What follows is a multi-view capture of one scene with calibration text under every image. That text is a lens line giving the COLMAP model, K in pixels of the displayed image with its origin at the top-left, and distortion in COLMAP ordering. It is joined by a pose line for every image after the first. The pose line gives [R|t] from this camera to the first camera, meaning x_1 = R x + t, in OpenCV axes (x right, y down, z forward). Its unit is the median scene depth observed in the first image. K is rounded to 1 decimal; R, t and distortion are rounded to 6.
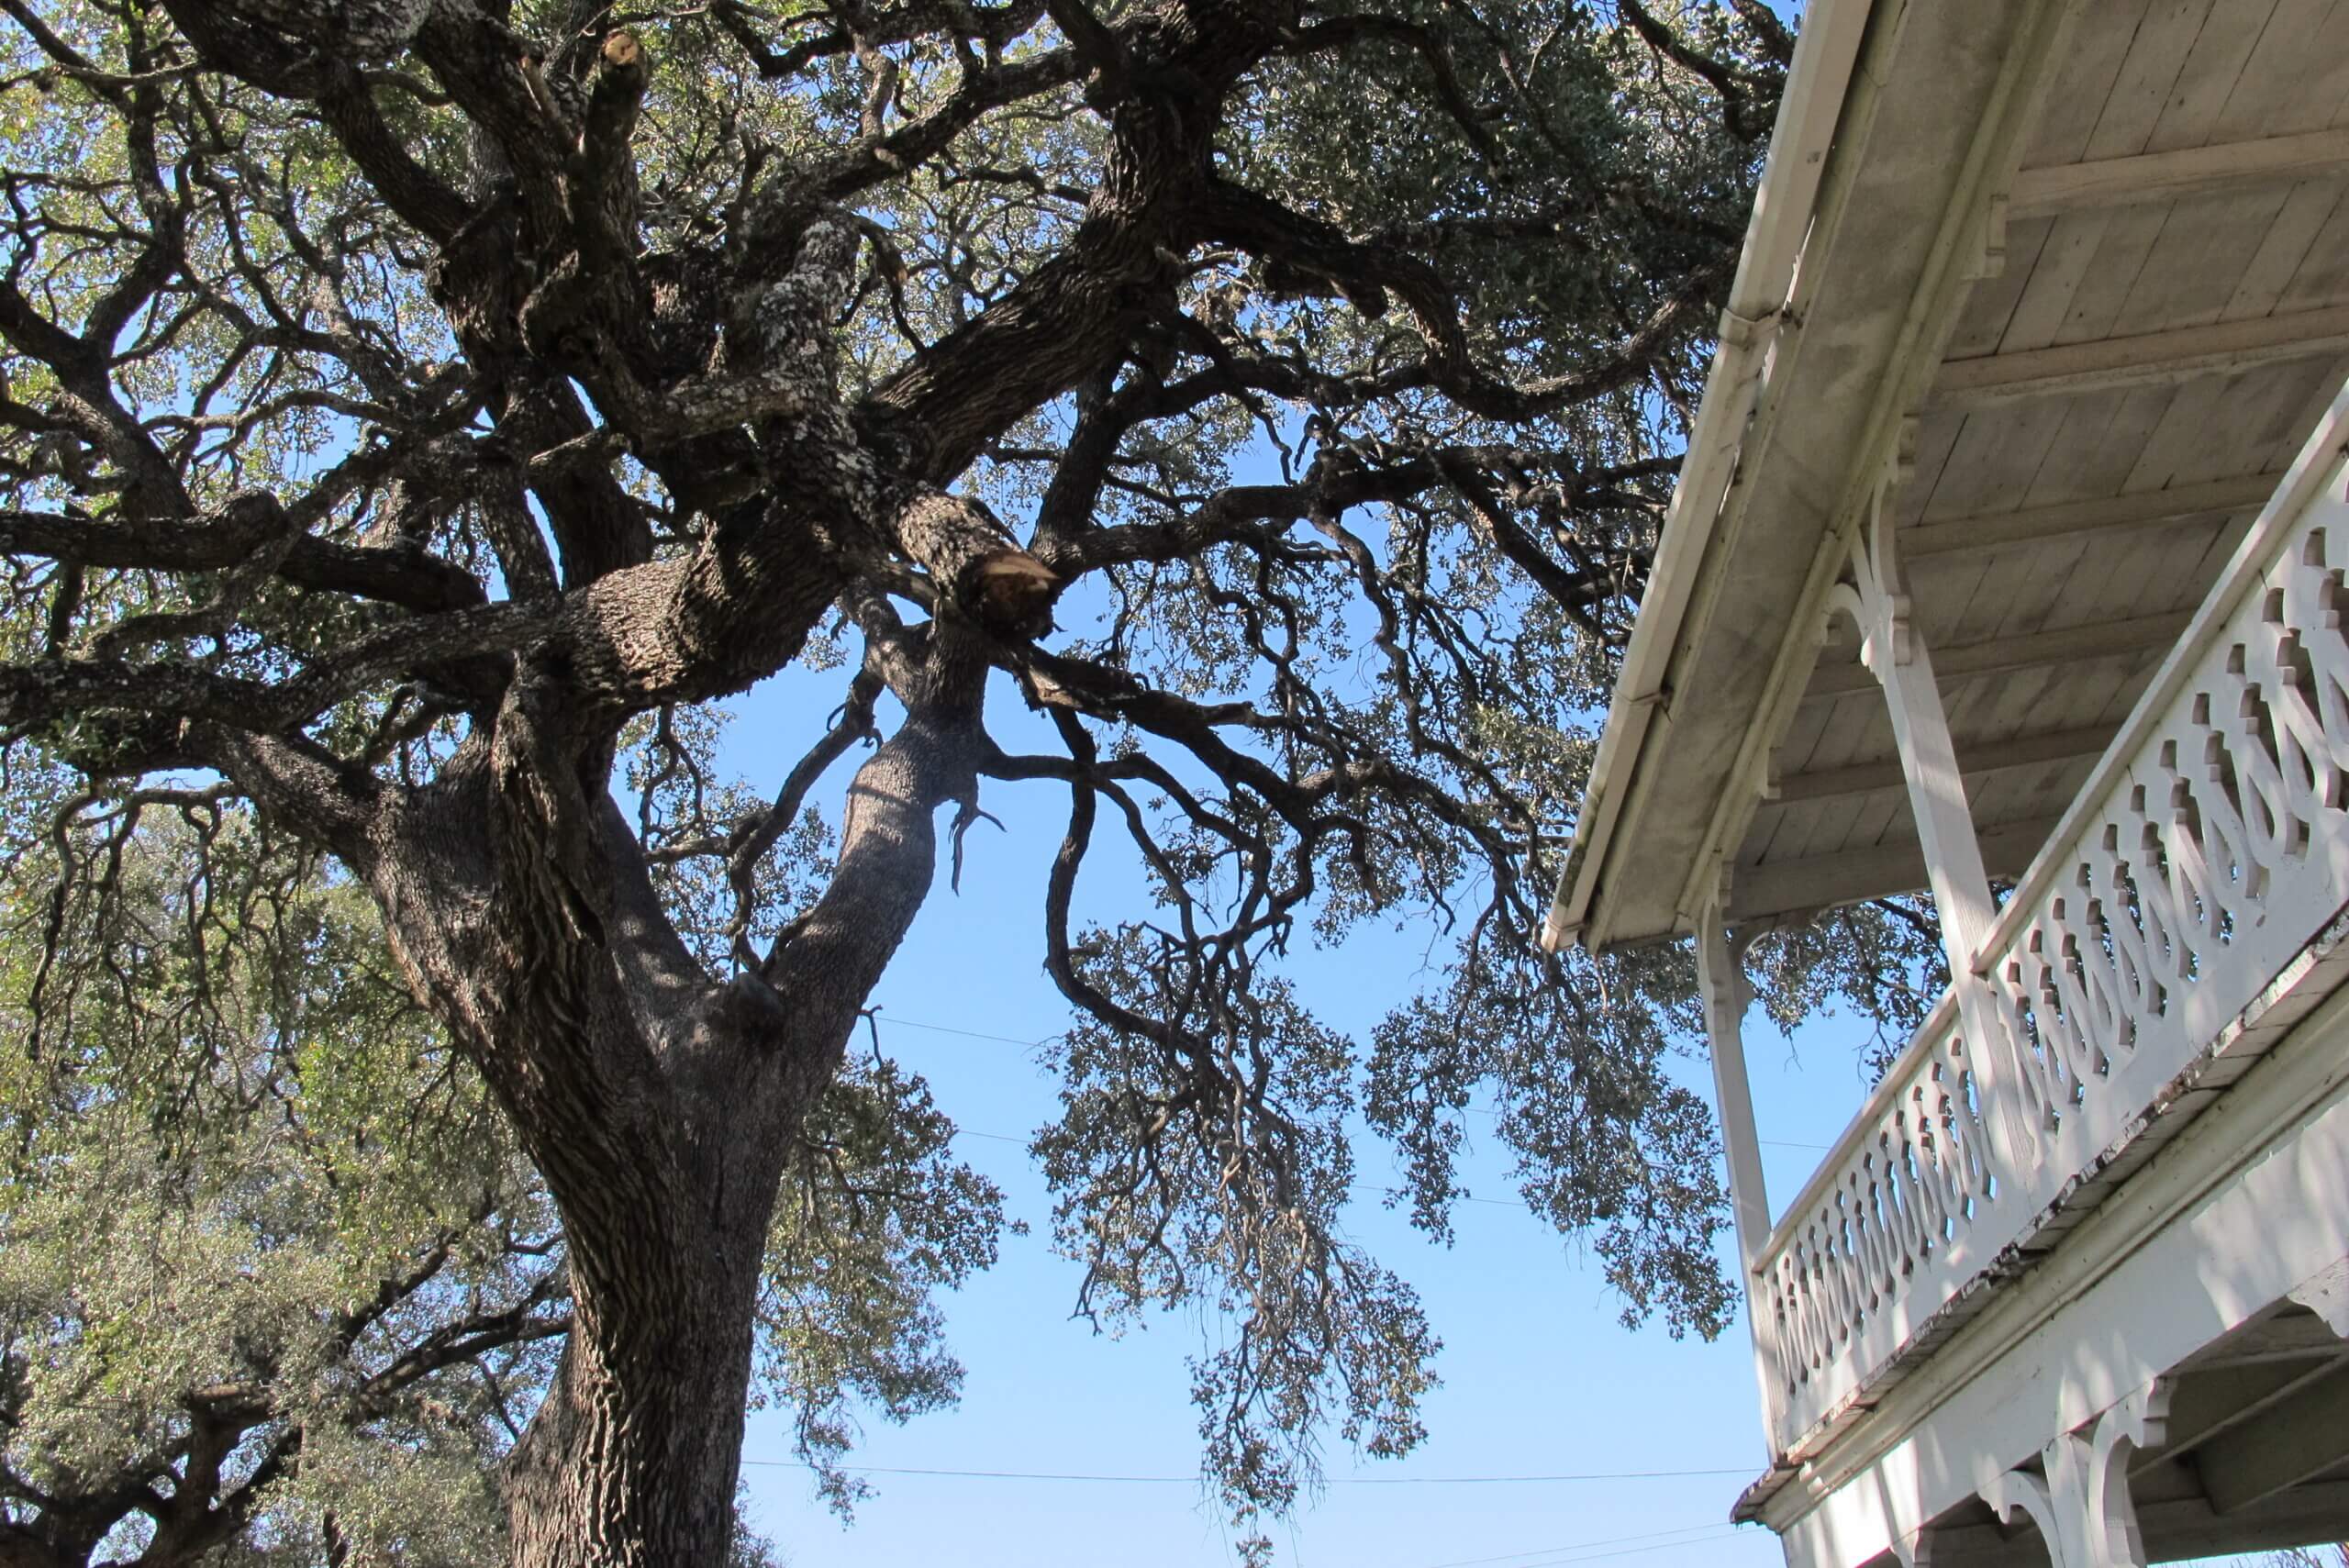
lens RADIAL K [[1963.0, 0, 1157.6], [0, 1963.0, 688.0], [0, 0, 1]] dist [-0.146634, 0.086402]
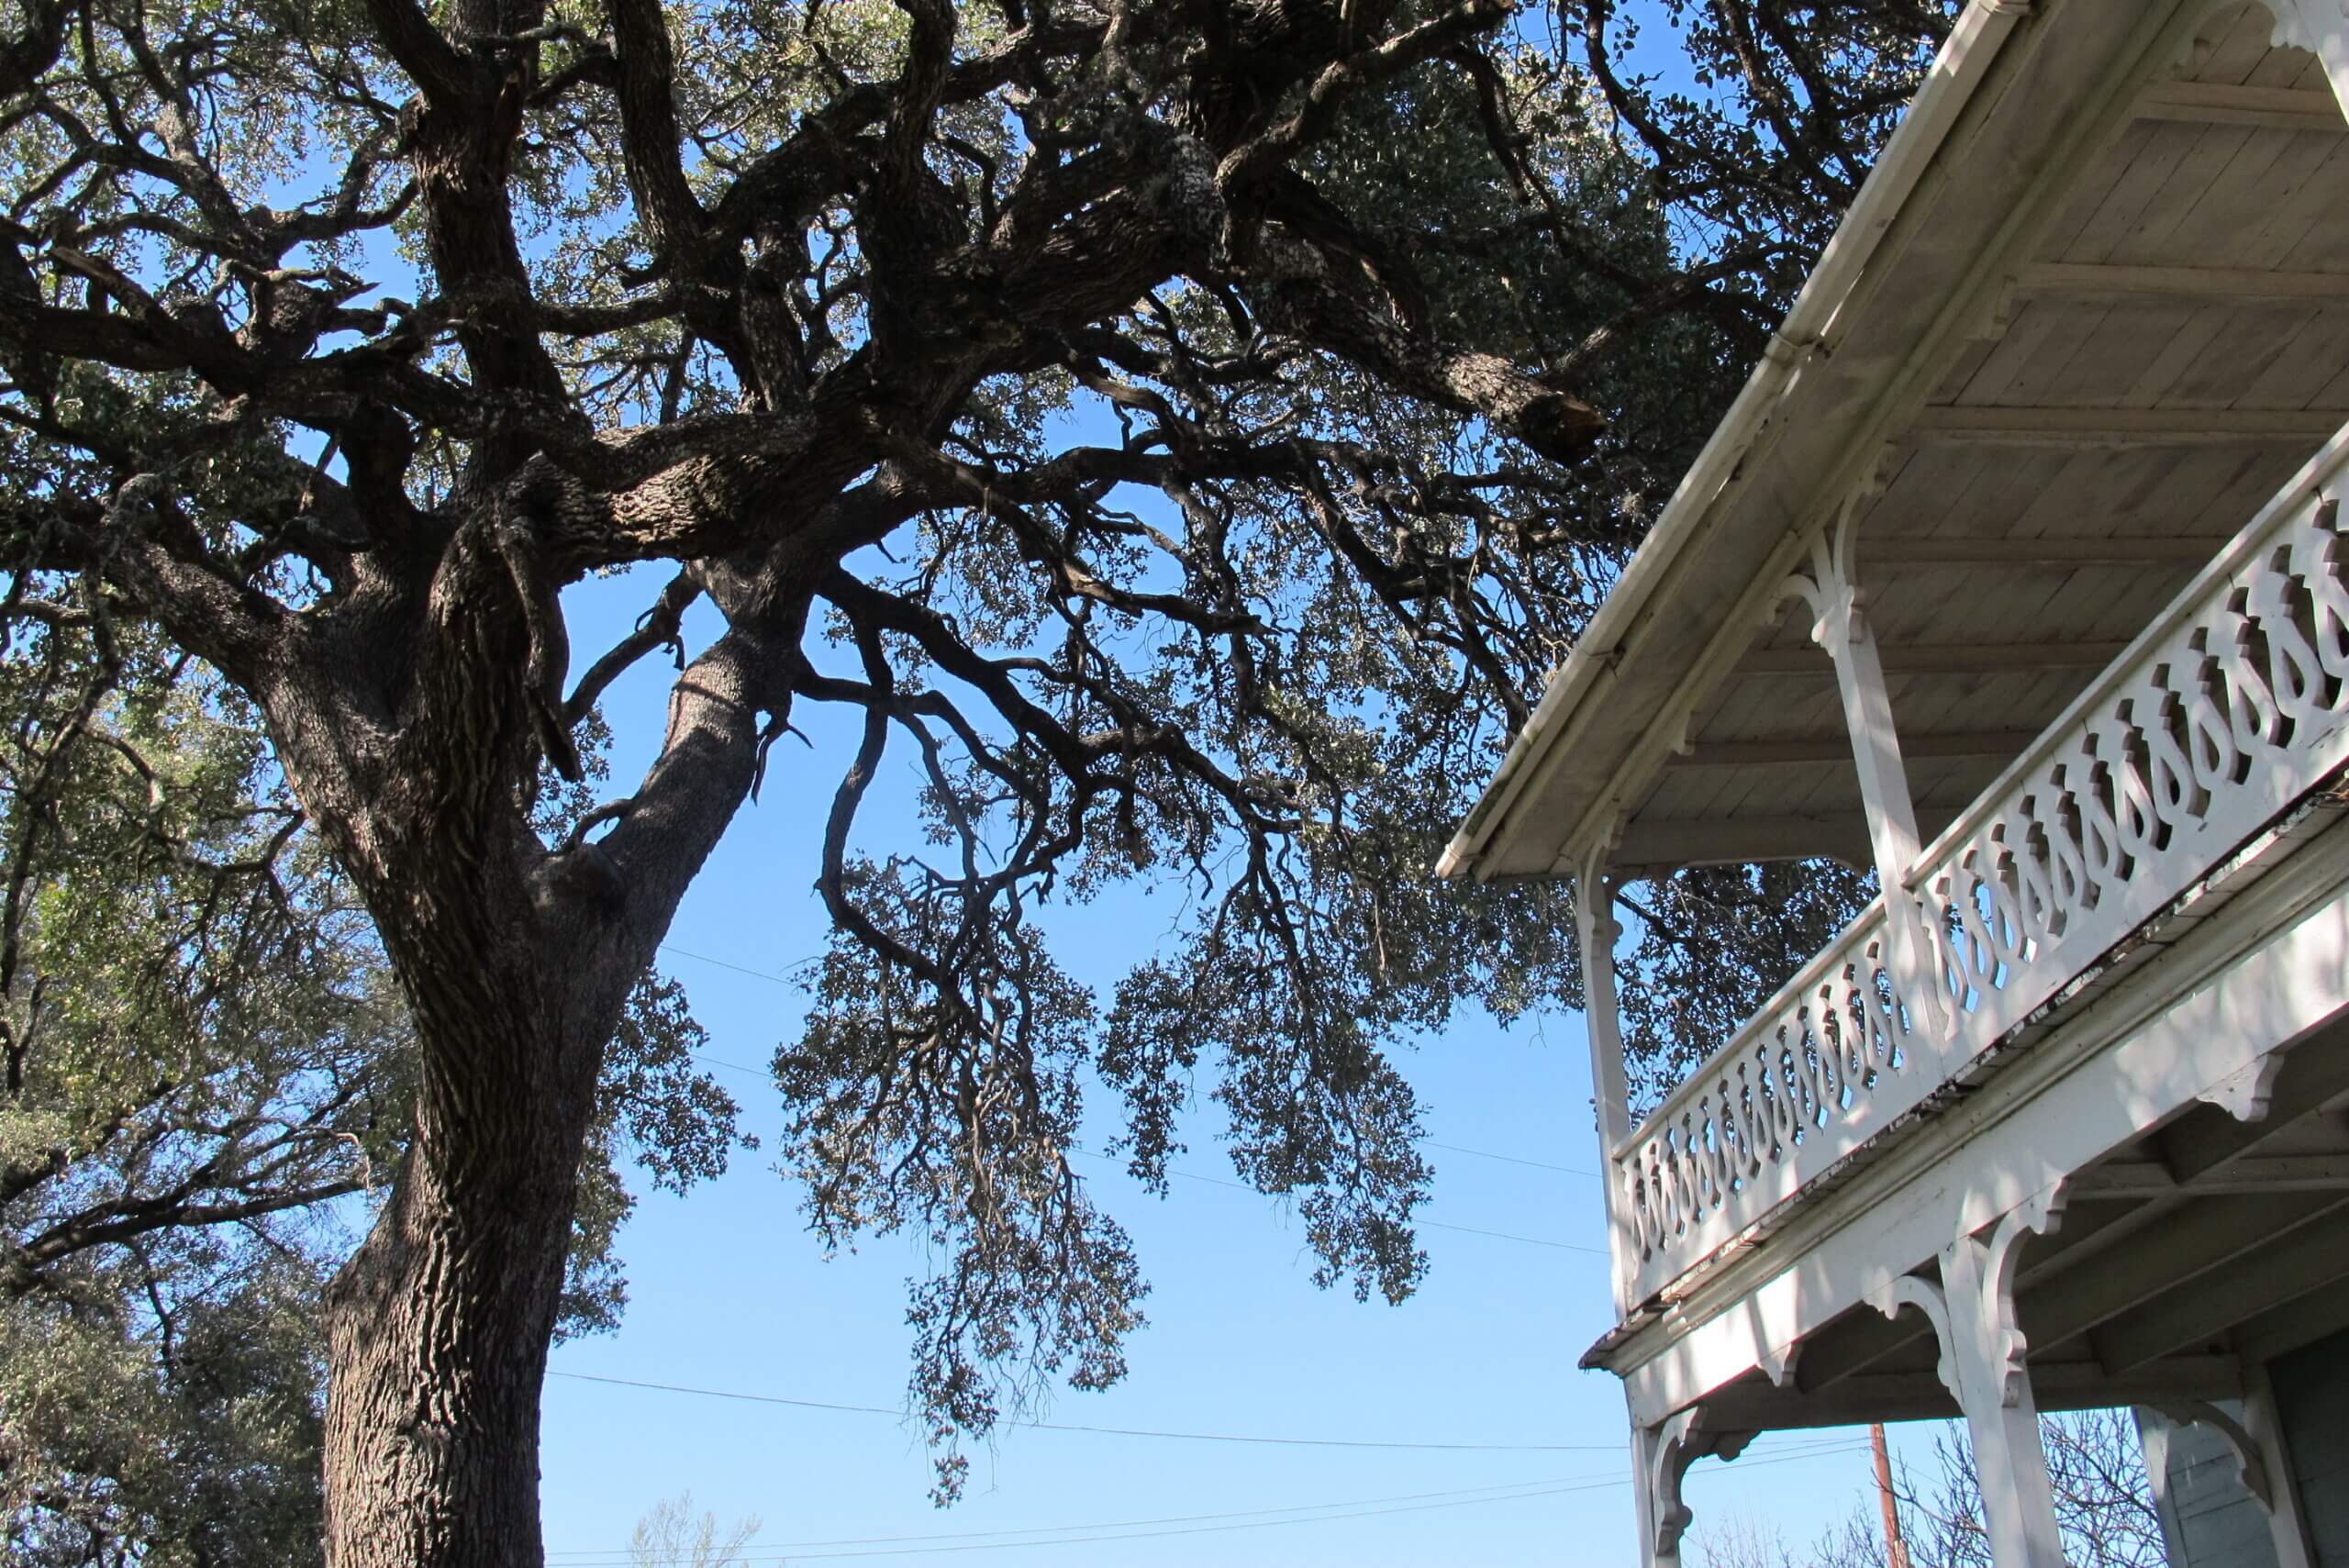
lens RADIAL K [[1963.0, 0, 1166.8], [0, 1963.0, 689.2], [0, 0, 1]] dist [-0.146634, 0.086402]
pose [[0.977008, 0.126055, 0.171944, -0.120117], [-0.127082, 0.991879, -0.005068, 0.038112], [-0.171186, -0.016899, 0.985094, -0.067789]]
